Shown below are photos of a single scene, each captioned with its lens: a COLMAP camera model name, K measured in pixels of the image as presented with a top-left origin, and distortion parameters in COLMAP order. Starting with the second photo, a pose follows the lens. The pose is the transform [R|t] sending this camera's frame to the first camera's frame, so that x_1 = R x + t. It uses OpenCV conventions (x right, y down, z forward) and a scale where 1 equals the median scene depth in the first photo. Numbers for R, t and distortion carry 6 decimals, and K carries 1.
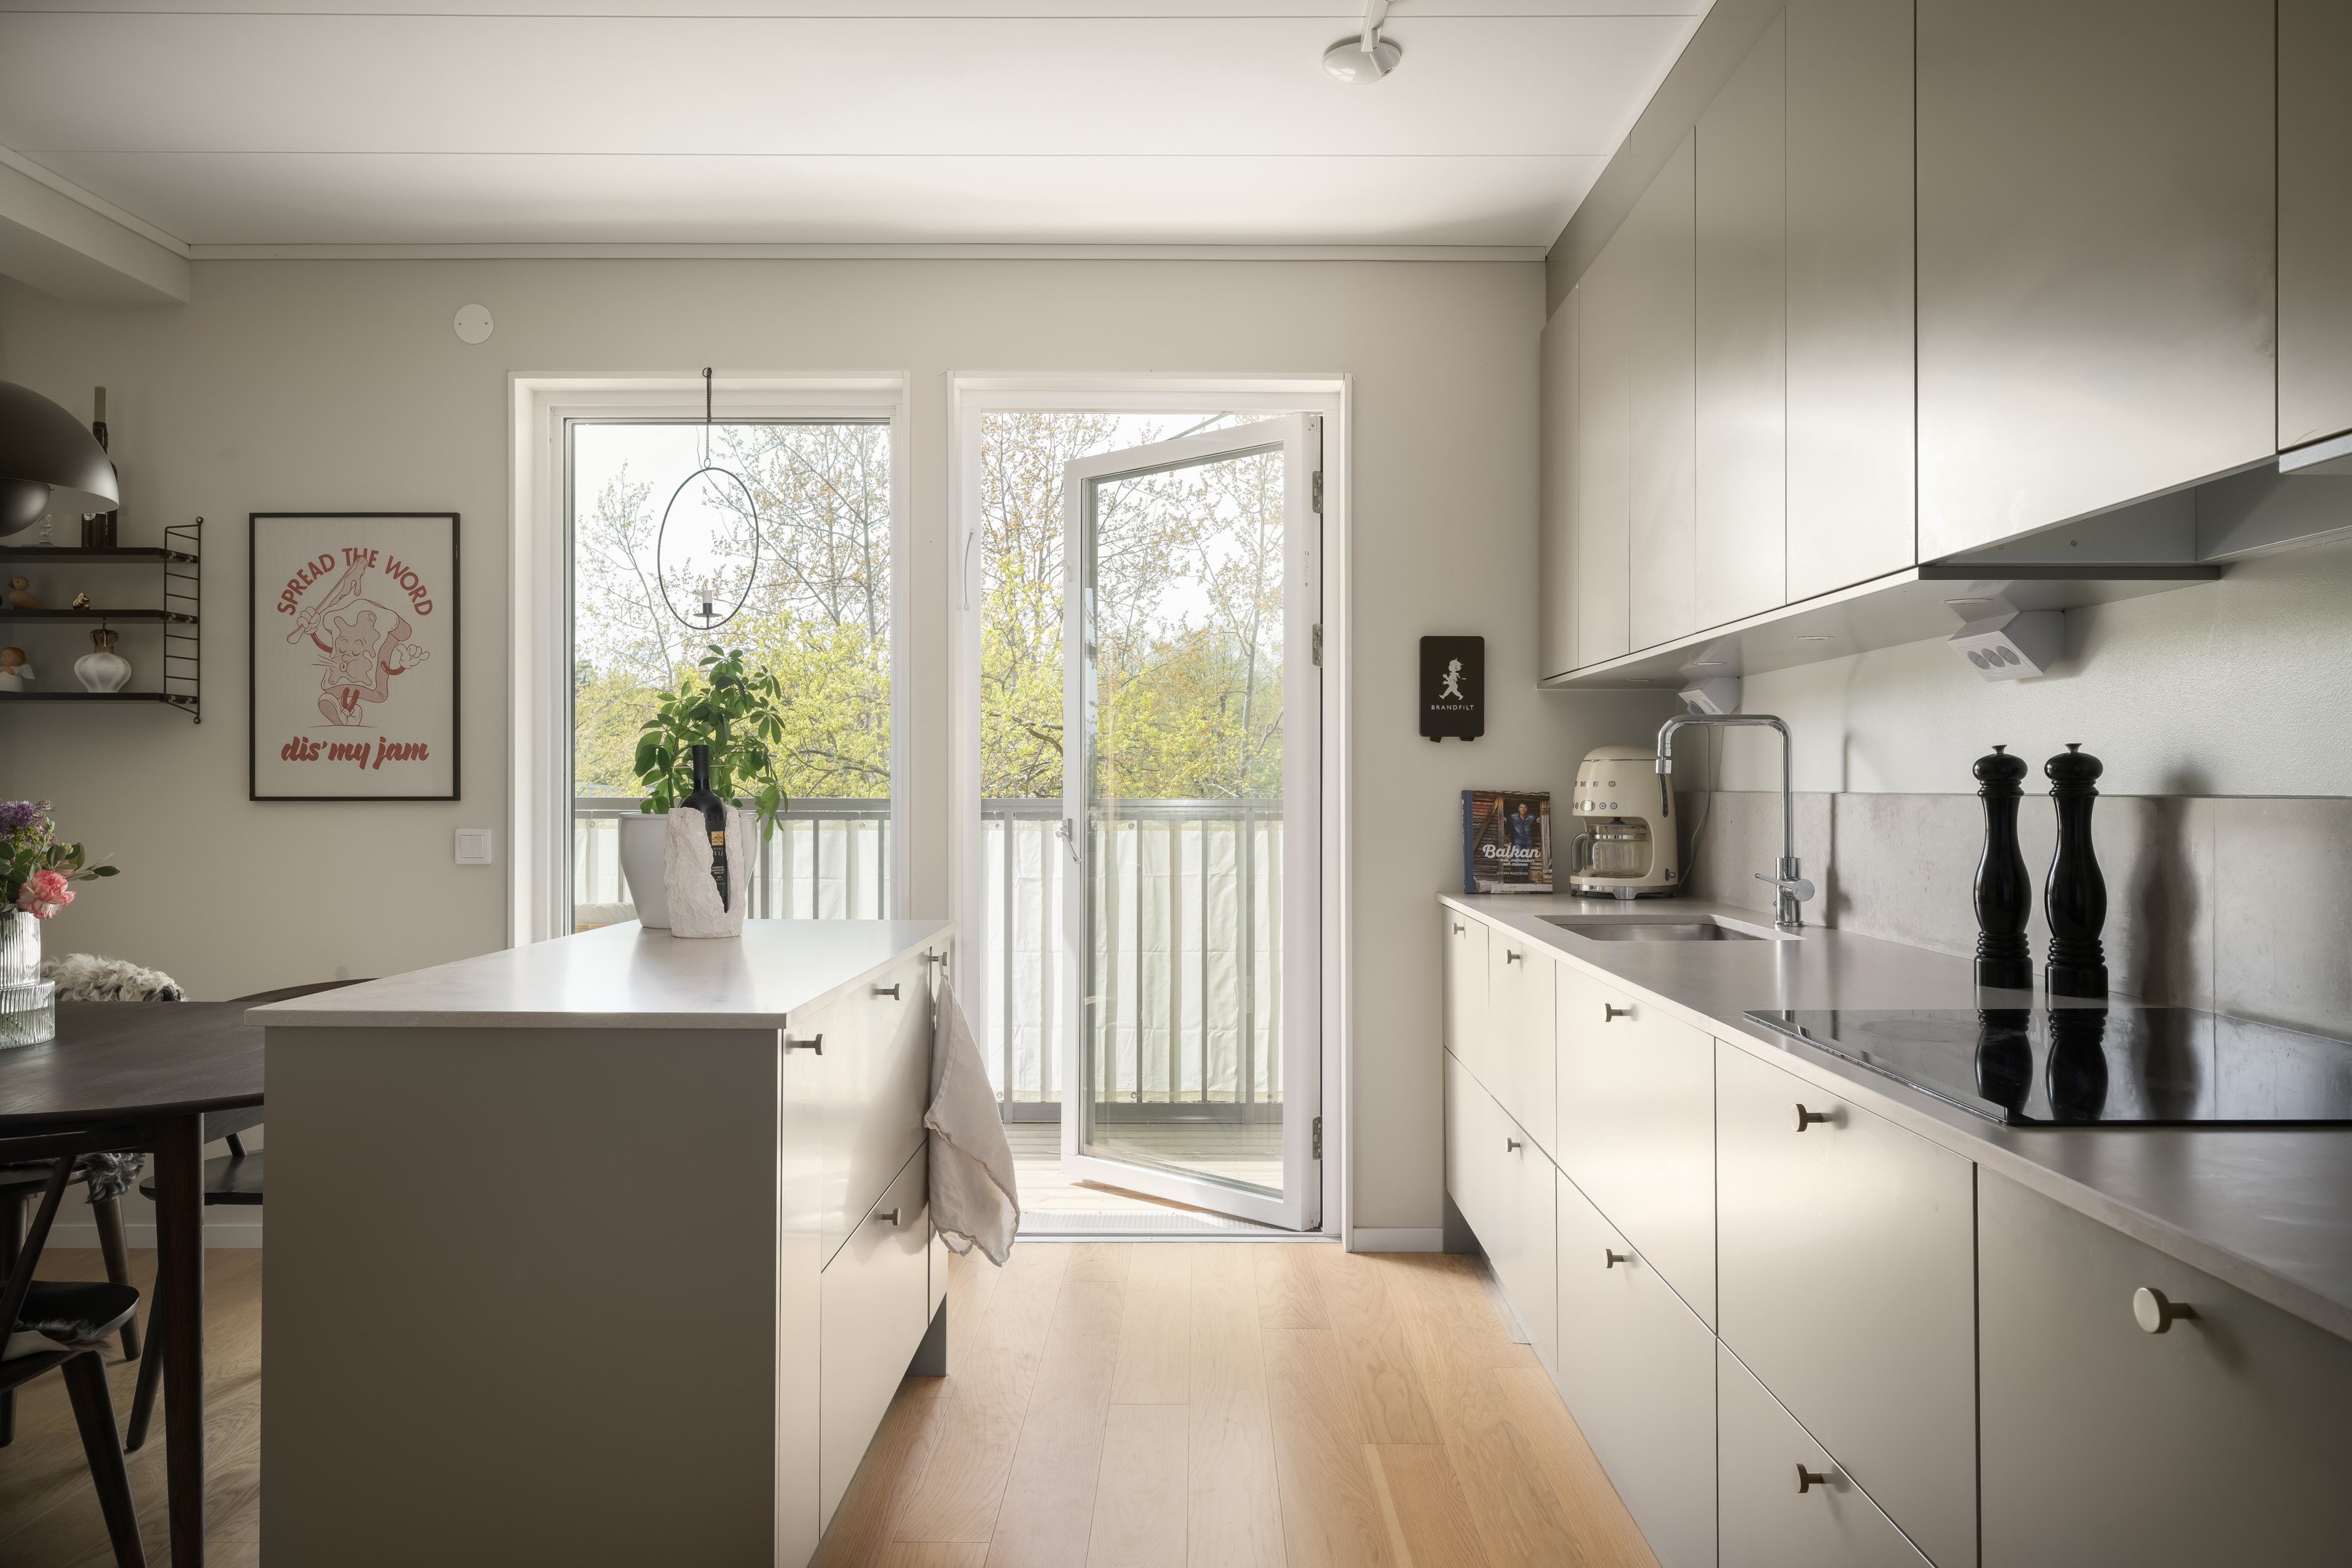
lens RADIAL K [[1535.3, 0, 1197.7], [0, 1535.3, 775.6], [0, 0, 1]] dist [-0.002718, 0.001190]
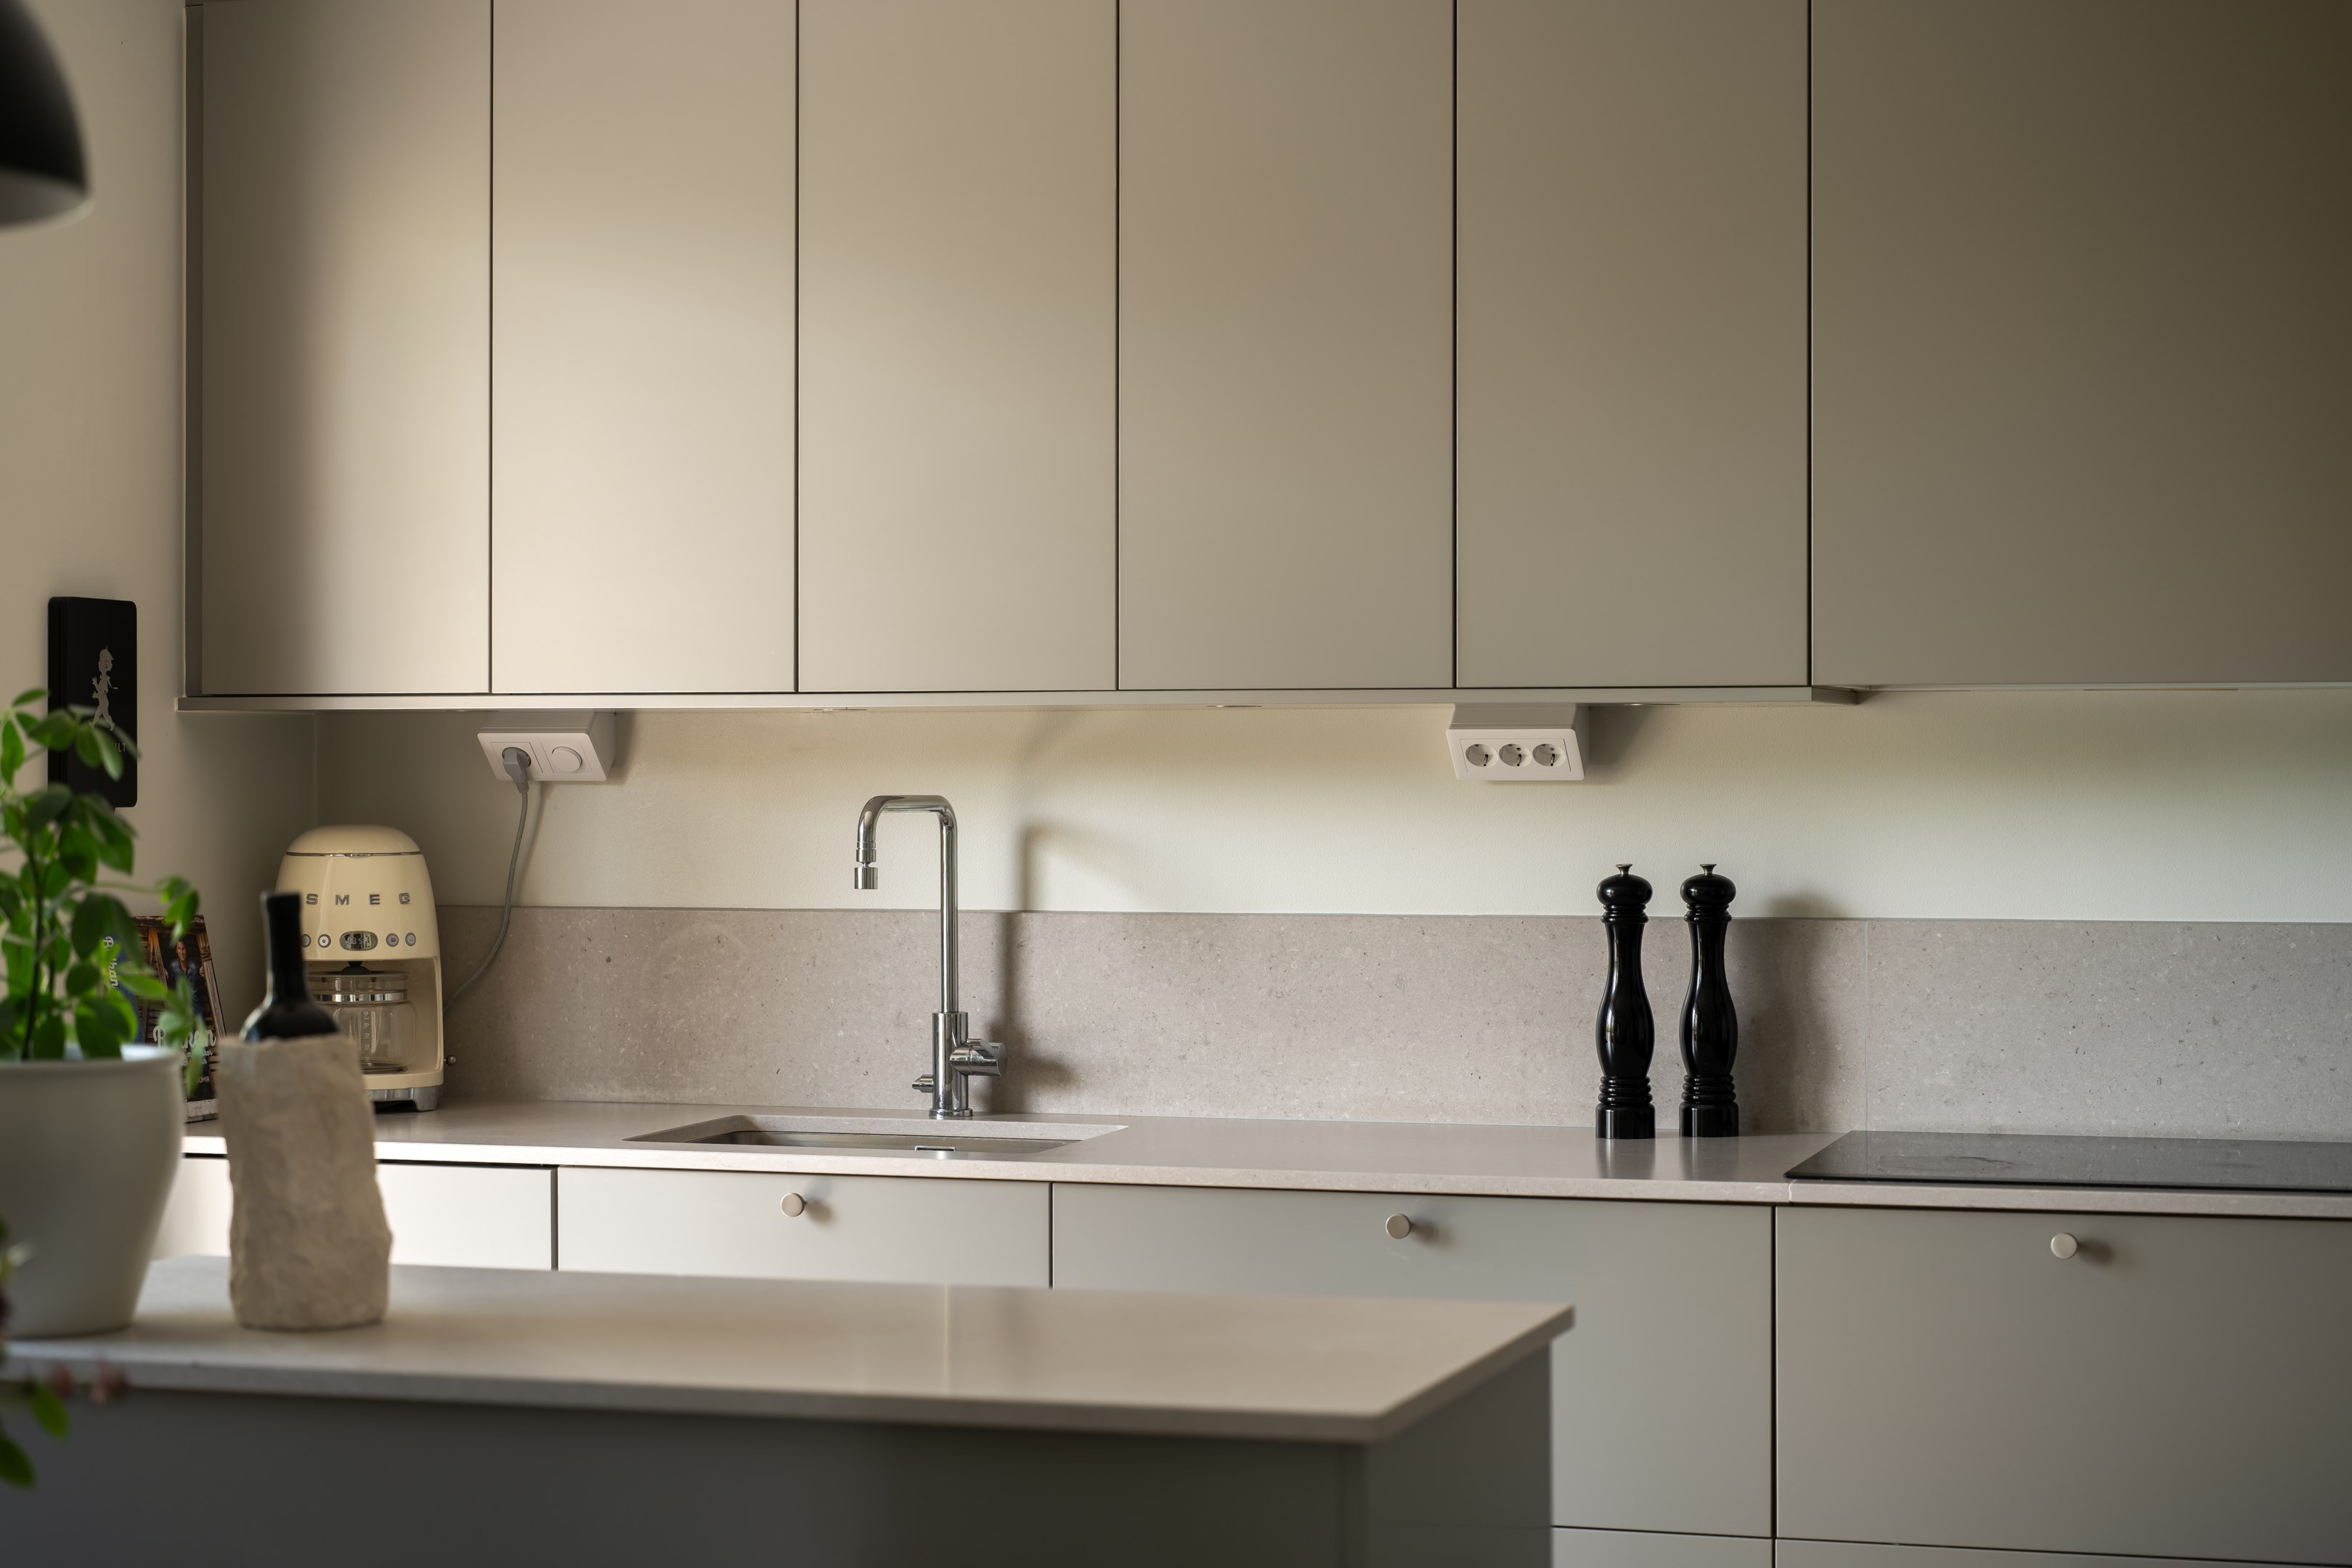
lens RADIAL K [[4209.4, 0, 1176.0], [0, 4209.4, 784.0], [0, 0, 1]] dist [-0.034878, -0.156817]
pose [[0.291146, -0.005182, 0.956665, -0.997069], [-0.005129, 0.999963, 0.006977, -0.043661], [-0.956665, -0.006938, 0.291108, 0.291461]]
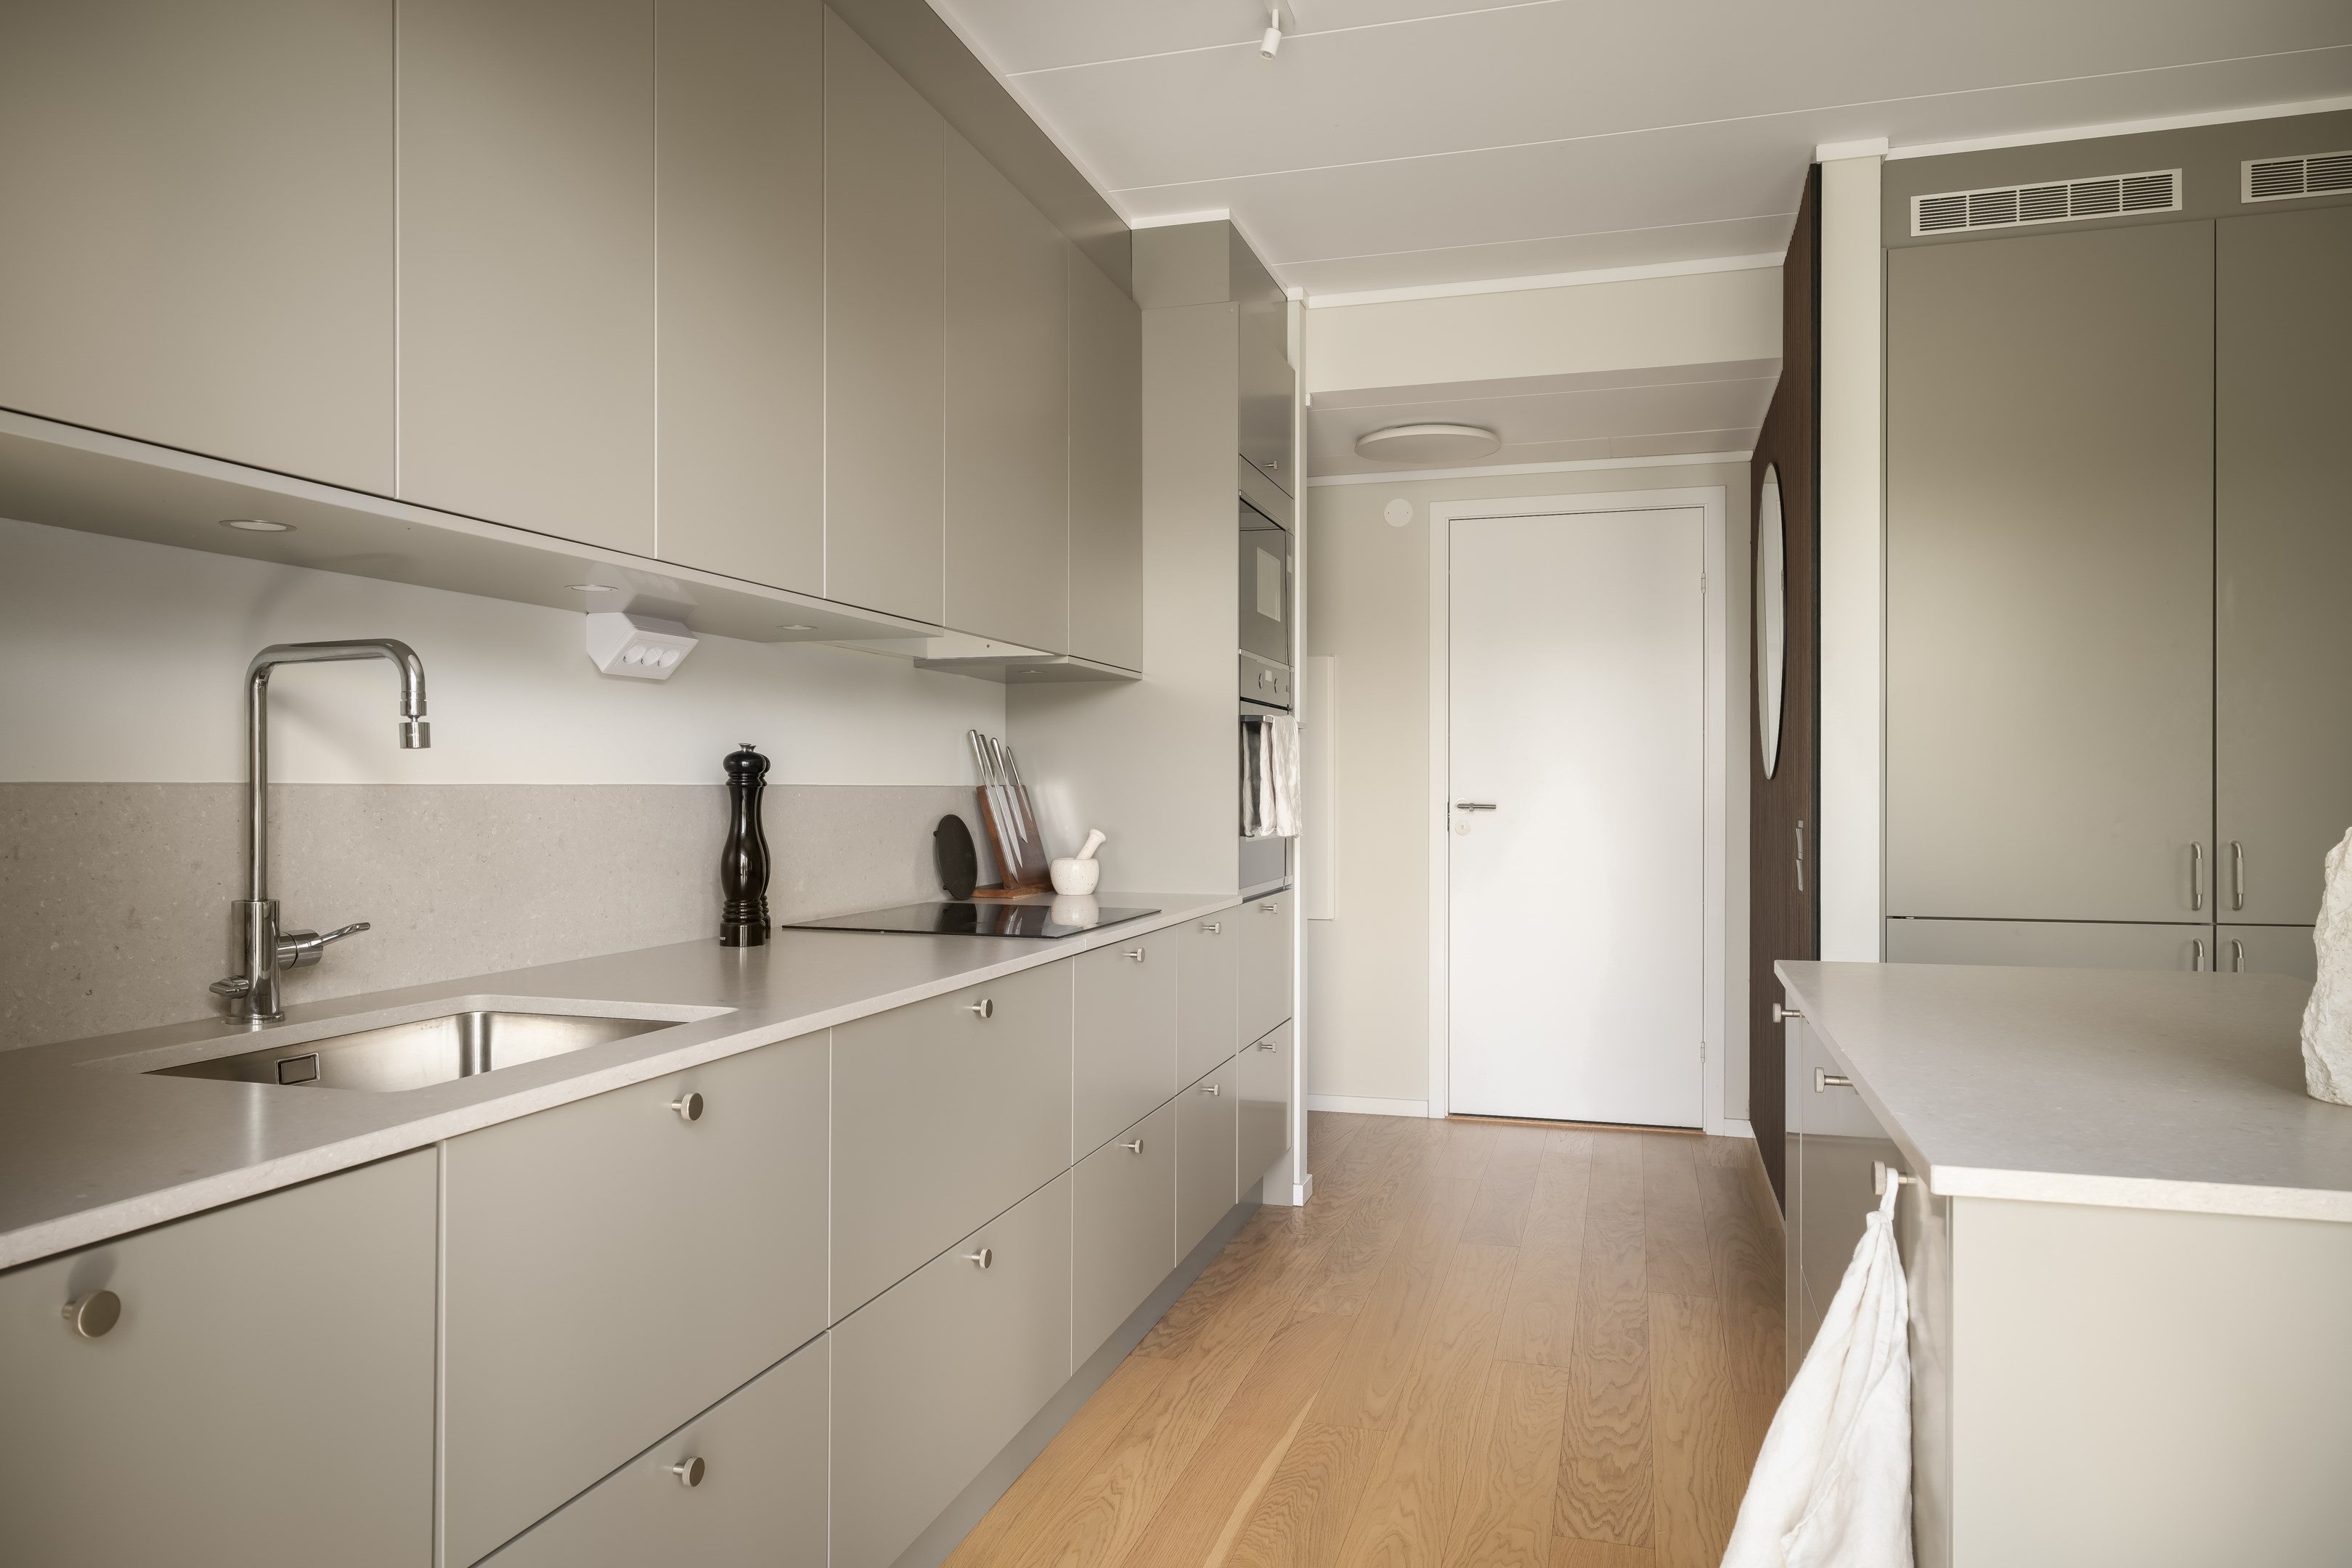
lens RADIAL K [[1525.8, 0, 1176.0], [0, 1525.8, 784.0], [0, 0, 1]] dist [0.001580, -0.000267]
pose [[-0.957210, -0.001963, 0.289387, -0.076330], [-0.004443, 0.999959, -0.007915, 0.010499], [-0.289360, -0.008862, -0.957179, 1.091243]]
